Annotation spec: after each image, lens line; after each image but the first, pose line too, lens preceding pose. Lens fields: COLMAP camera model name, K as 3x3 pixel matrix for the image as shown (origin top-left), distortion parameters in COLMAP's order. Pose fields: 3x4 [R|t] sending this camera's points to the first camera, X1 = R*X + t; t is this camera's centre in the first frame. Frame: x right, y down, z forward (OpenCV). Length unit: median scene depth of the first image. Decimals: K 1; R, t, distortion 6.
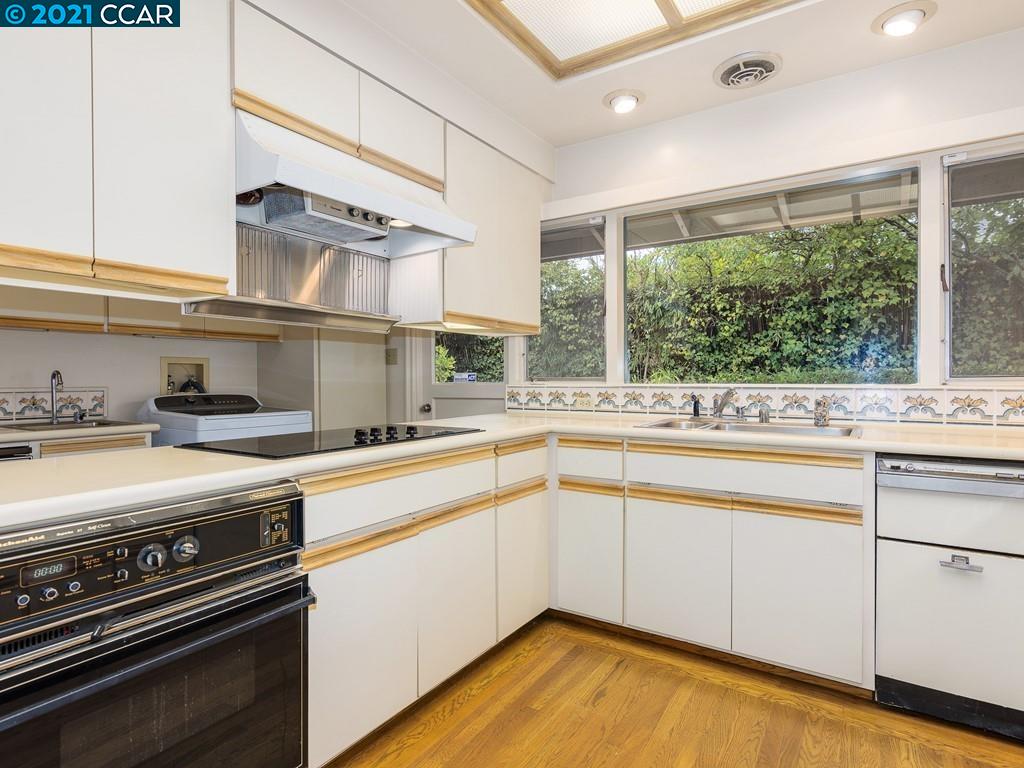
lens RADIAL K [[556.1, 0, 508.6], [0, 556.1, 386.5], [0, 0, 1]] dist [-0.000039, 0.000476]
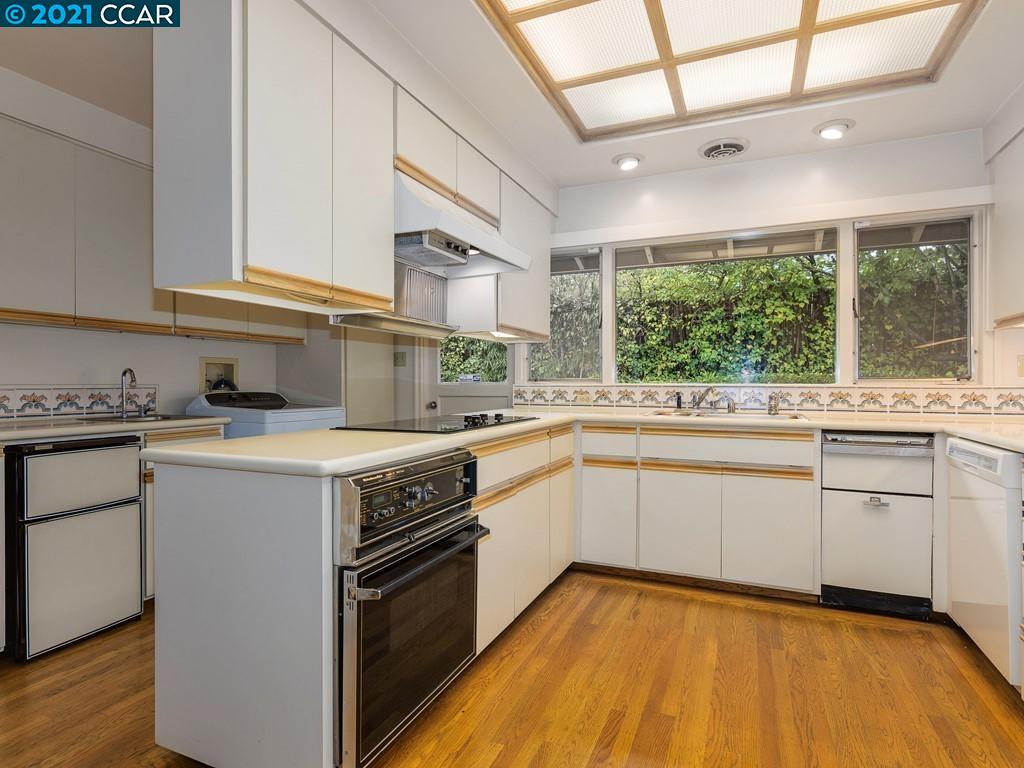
lens RADIAL K [[556.1, 0, 508.6], [0, 556.1, 386.5], [0, 0, 1]] dist [-0.000039, 0.000476]
pose [[0.985484, 0.003723, 0.169727, -0.278304], [-0.002511, 0.999970, -0.007355, 0.013412], [-0.169749, 0.006822, 0.985464, -0.206940]]
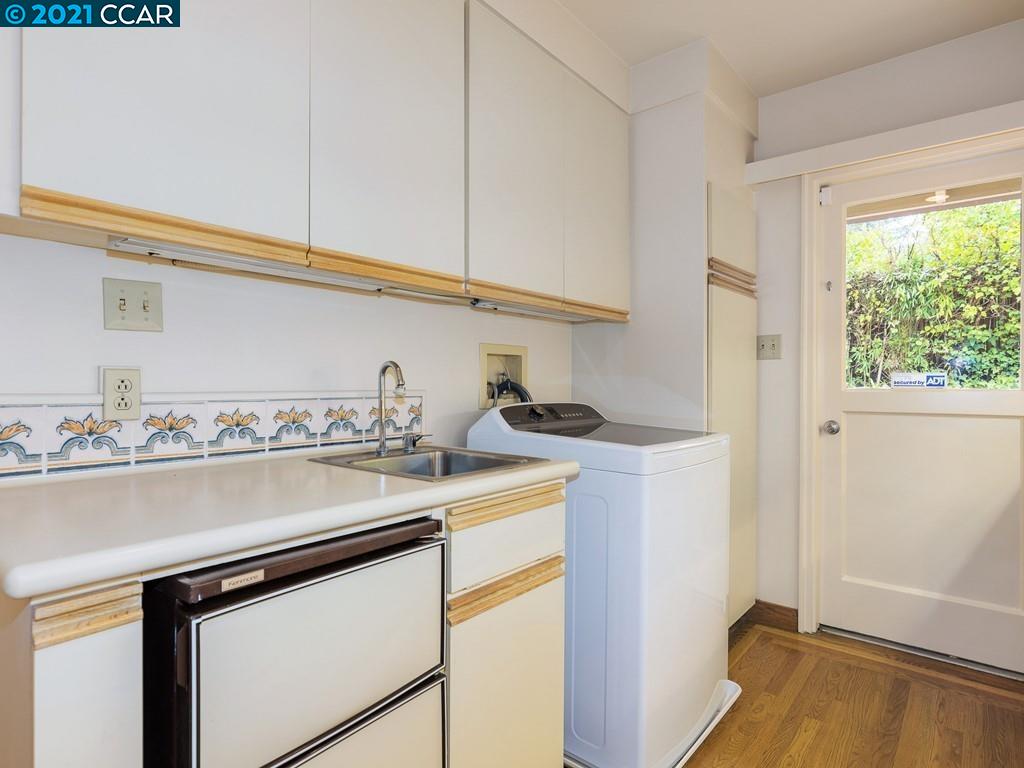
lens RADIAL K [[556.1, 0, 508.6], [0, 556.1, 386.5], [0, 0, 1]] dist [-0.000039, 0.000476]
pose [[0.993247, 0.010695, -0.115527, -0.660231], [-0.011226, 0.999929, -0.003940, -0.002135], [0.115477, 0.005210, 0.993297, 0.474625]]
